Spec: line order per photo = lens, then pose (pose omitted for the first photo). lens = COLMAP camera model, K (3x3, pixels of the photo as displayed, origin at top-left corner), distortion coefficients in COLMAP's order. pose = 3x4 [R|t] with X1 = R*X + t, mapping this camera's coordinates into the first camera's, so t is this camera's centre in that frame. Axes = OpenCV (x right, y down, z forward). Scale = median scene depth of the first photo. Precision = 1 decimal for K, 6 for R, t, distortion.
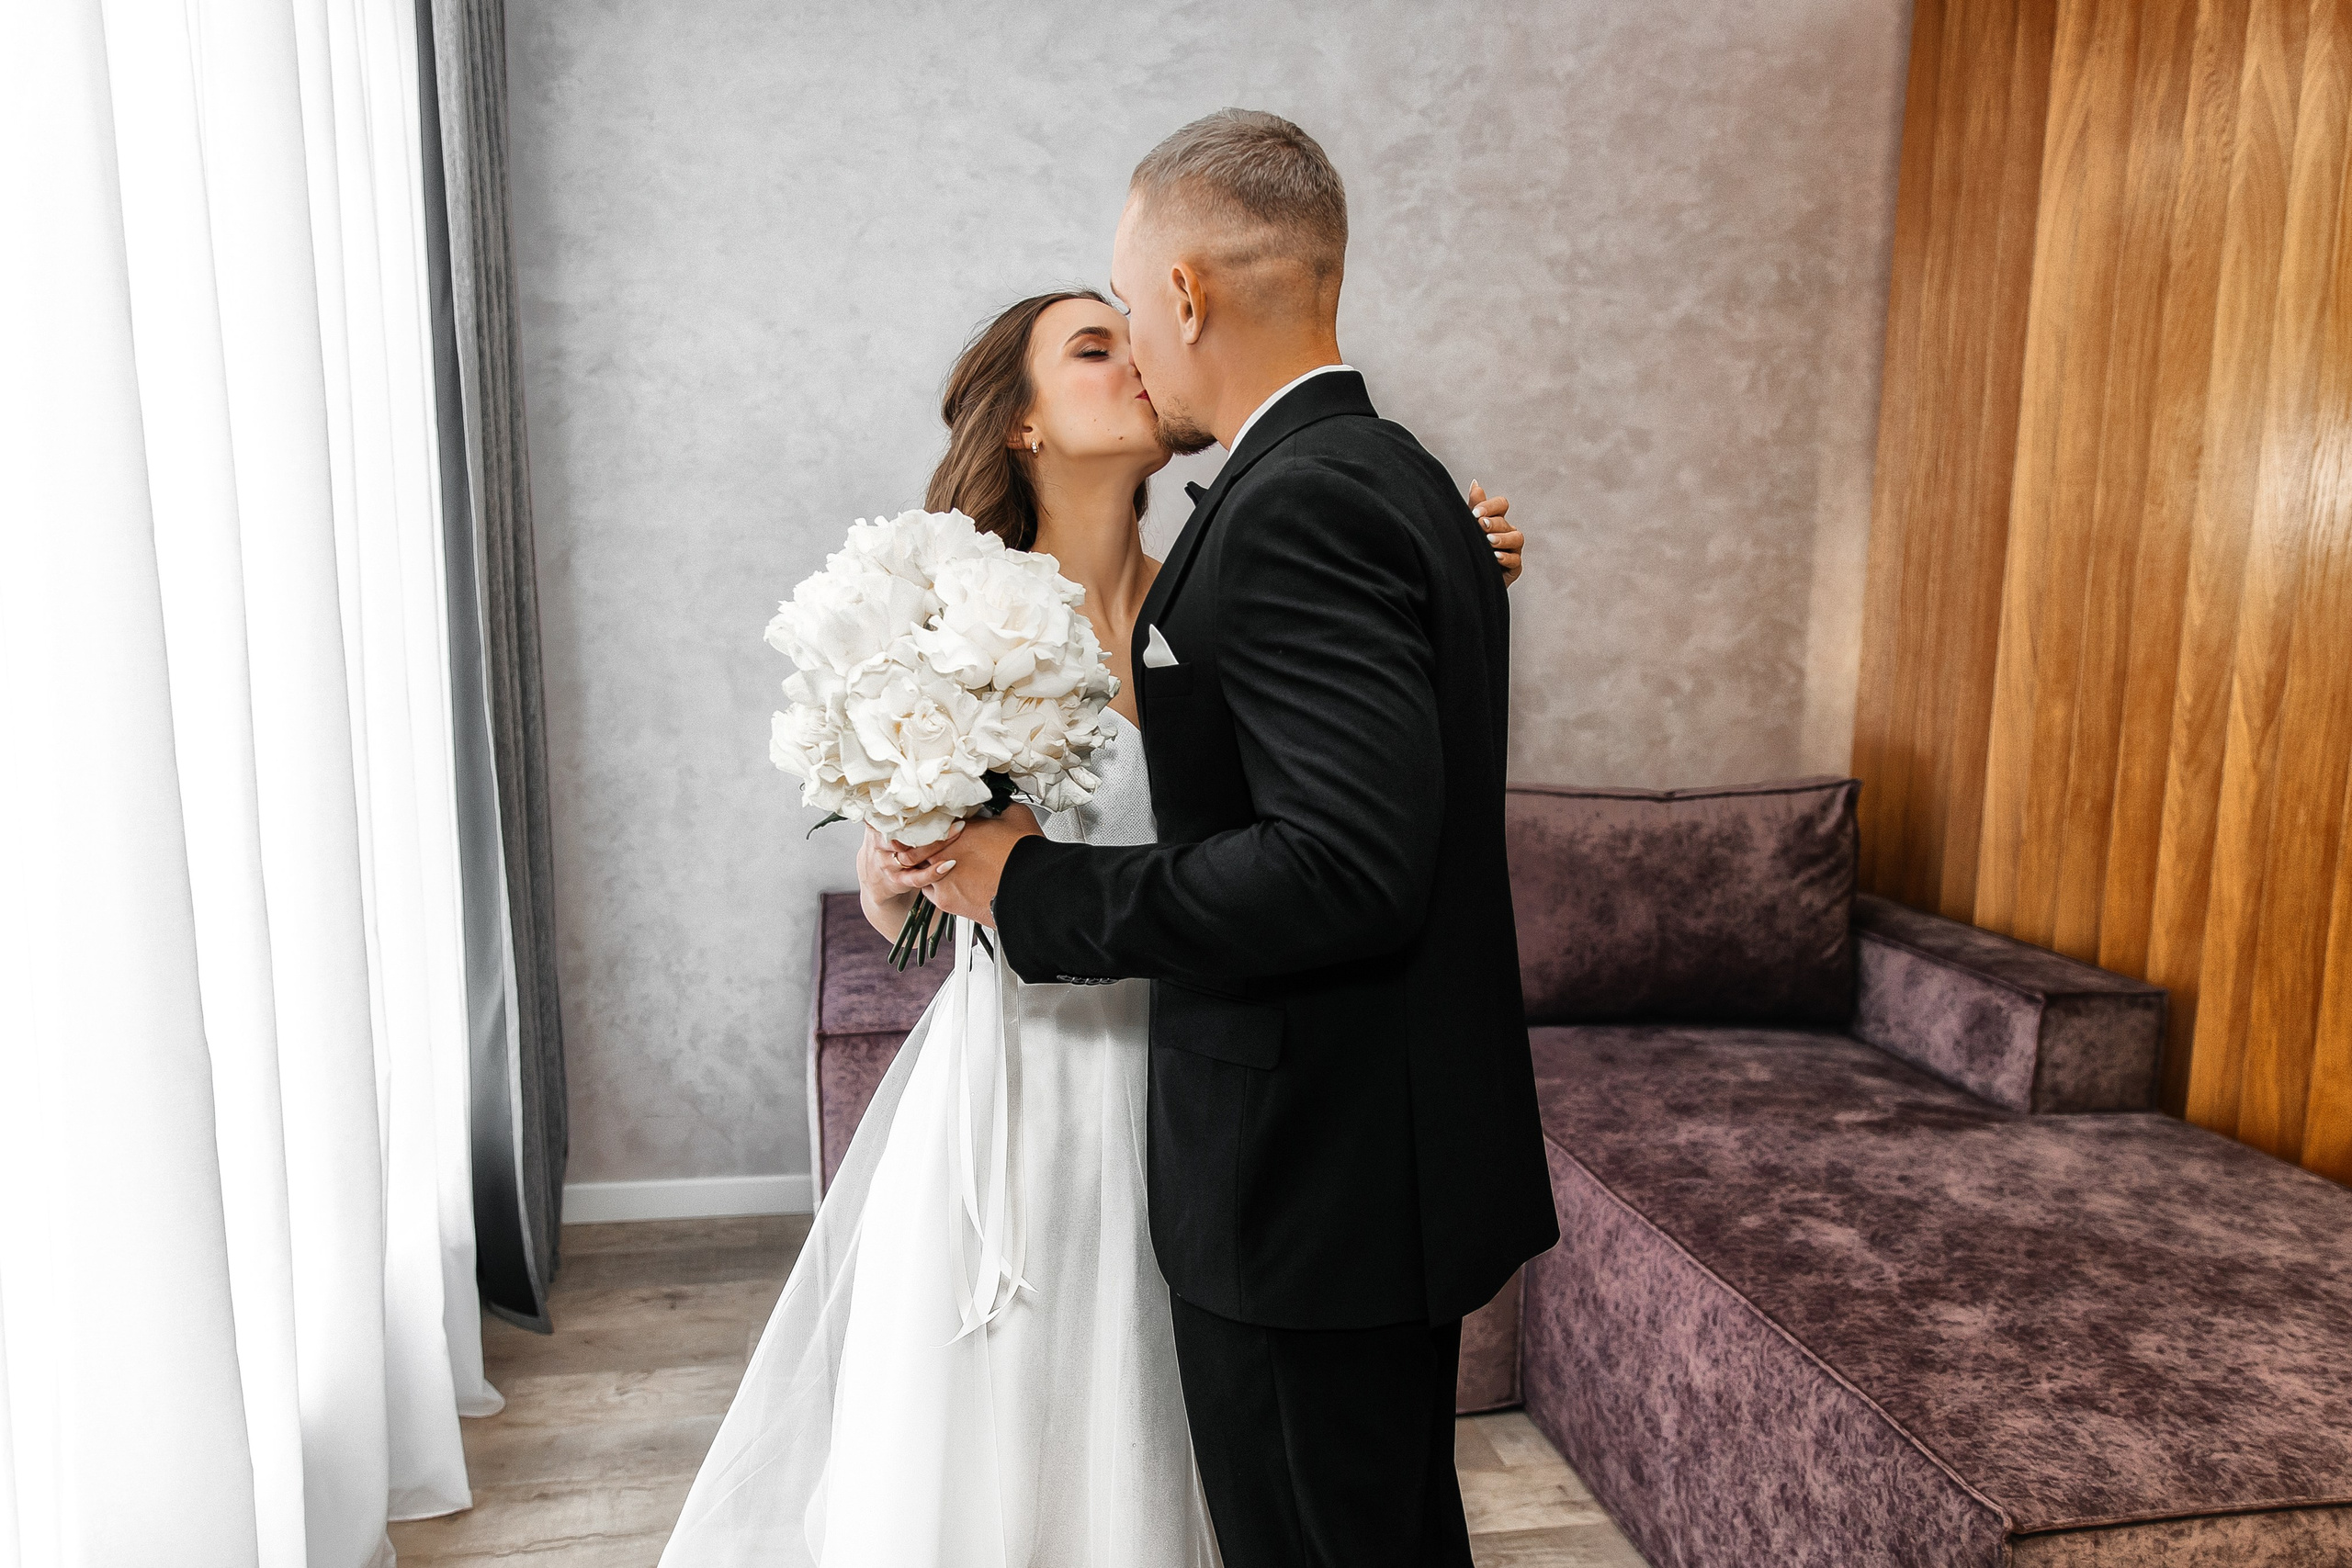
lens RADIAL K [[1775.8, 0, 1171.6], [0, 1775.8, 824.0], [0, 0, 1]] dist [-0.002047, -0.012604]
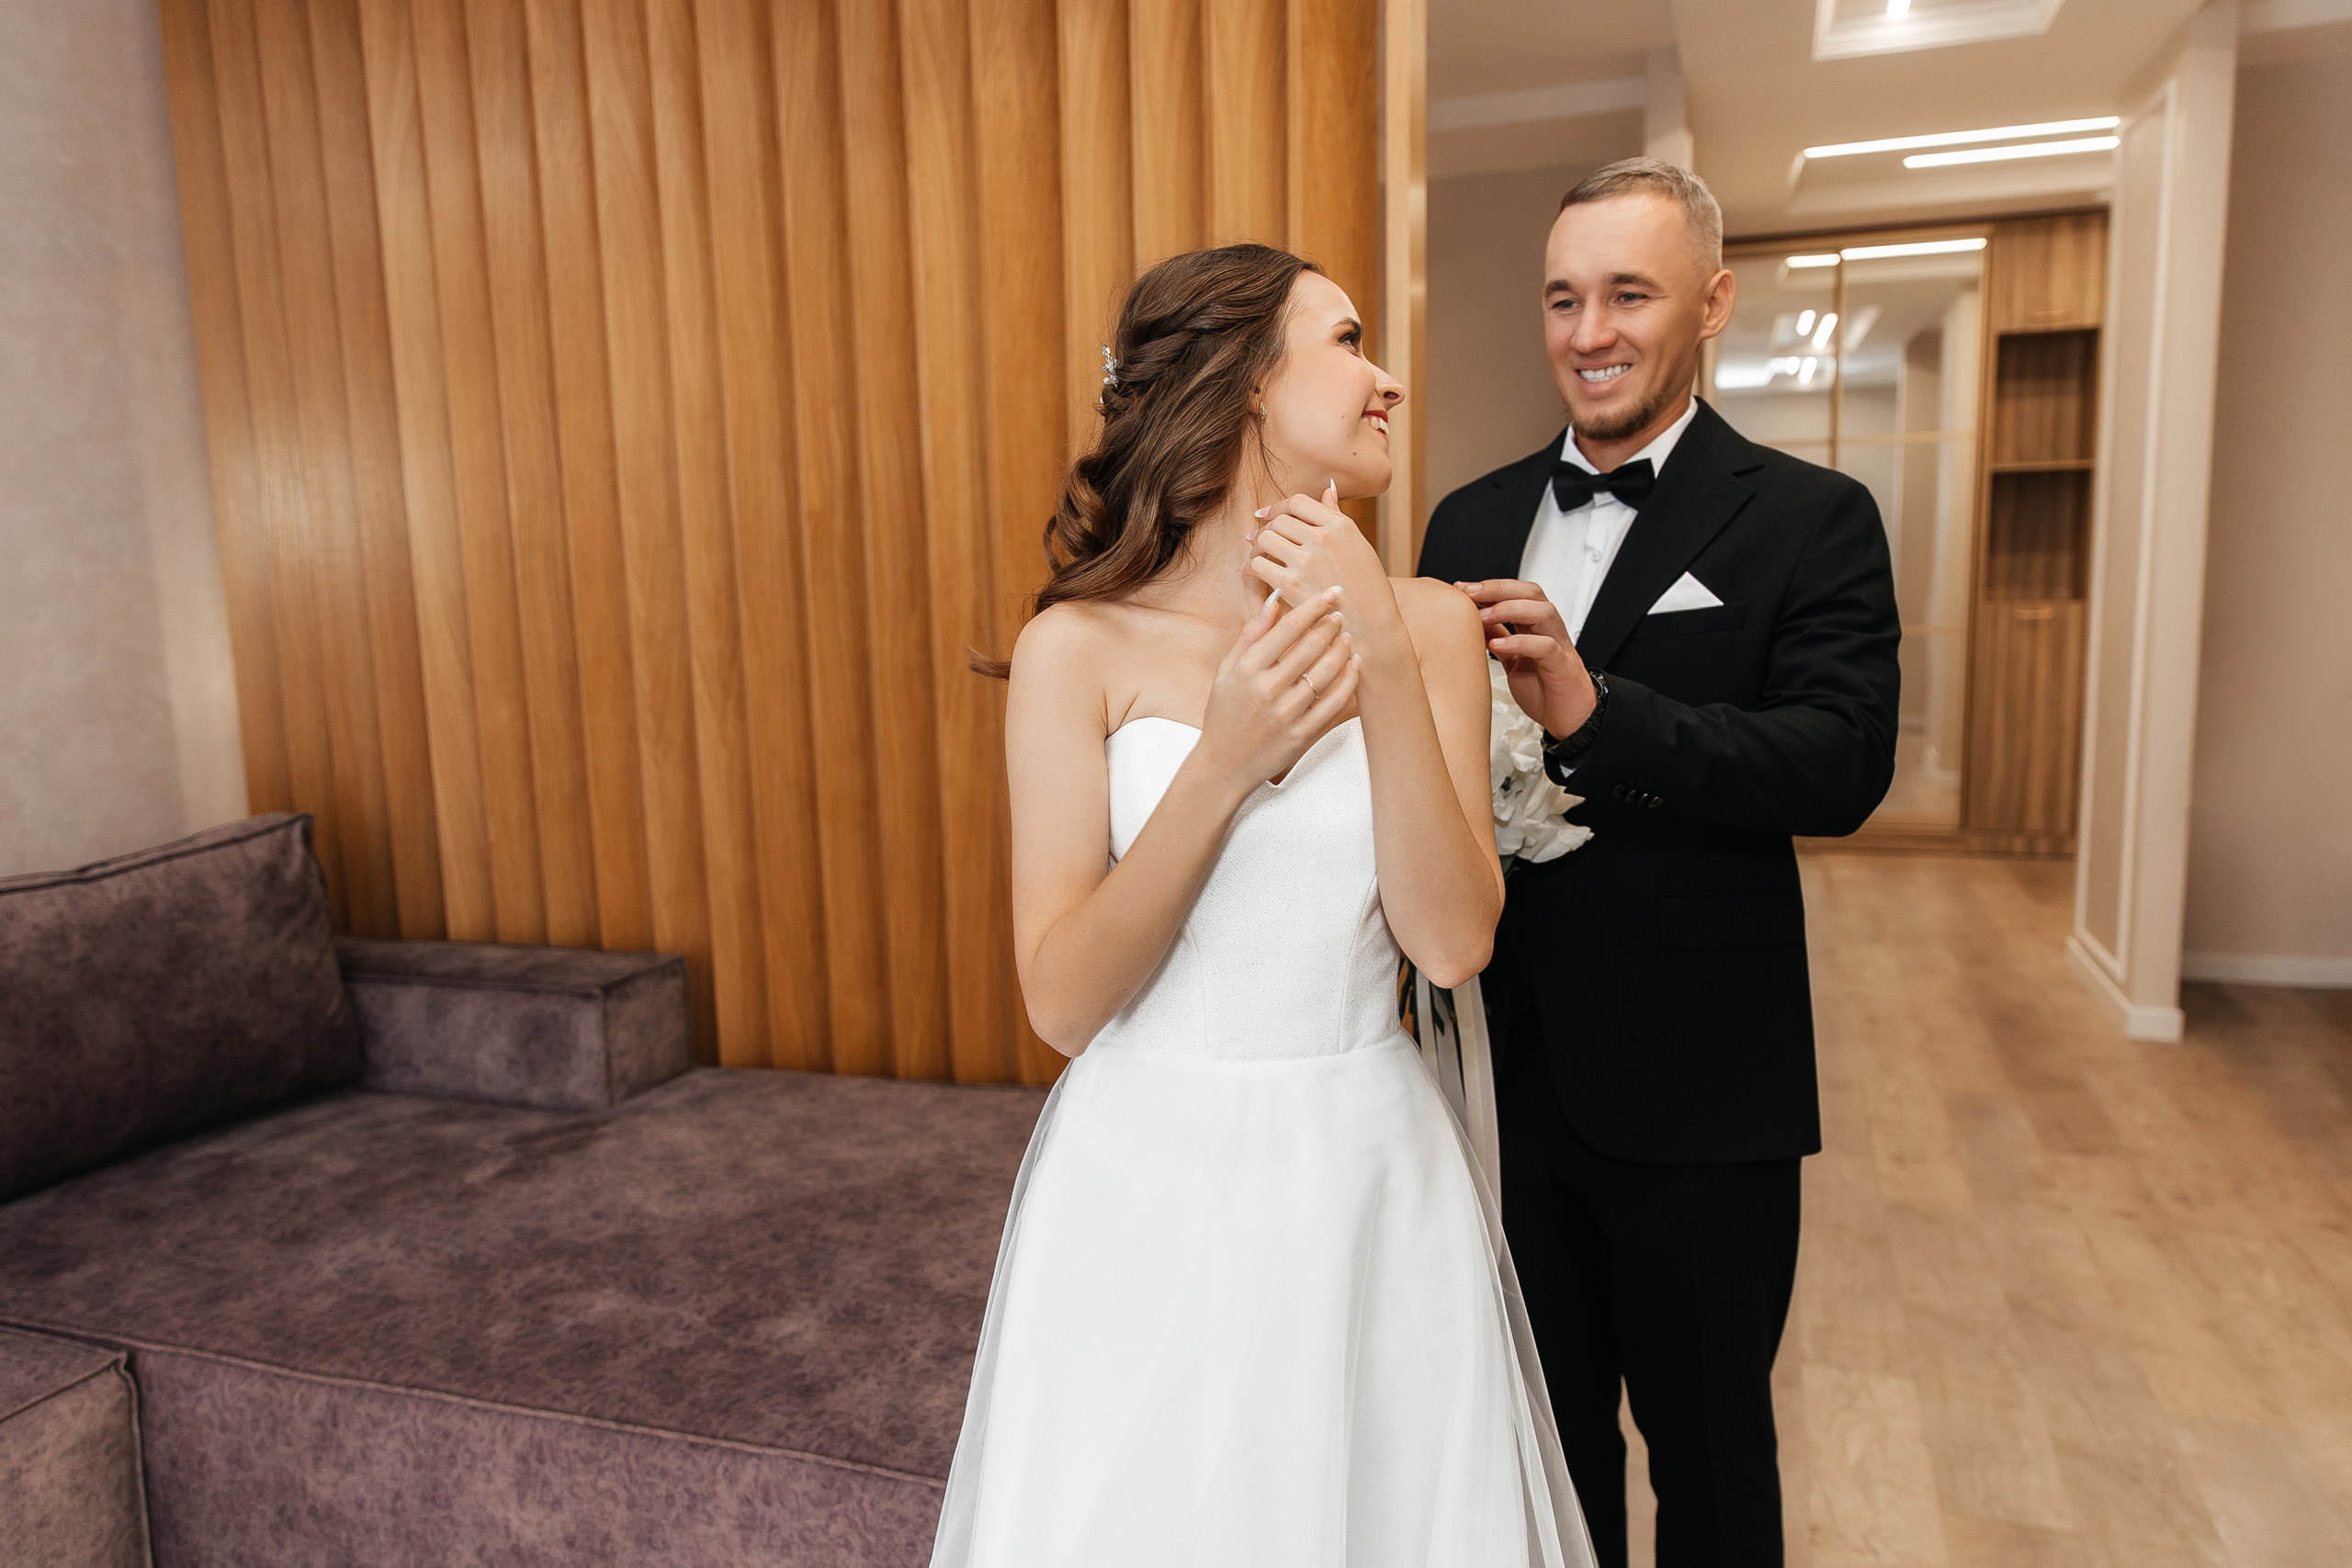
lens RADIAL K [[1635.0, 0, 1170.2], [0, 1635.0, 793.4], [0, 0, 1]] dist [0.005947, -0.001898]
pose [[0.497348, -0.160867, 0.852506, -0.120290], [0.170817, 0.981580, 0.085569, -0.036497], [-0.850568, 0.103065, 0.515666, 0.225823]]
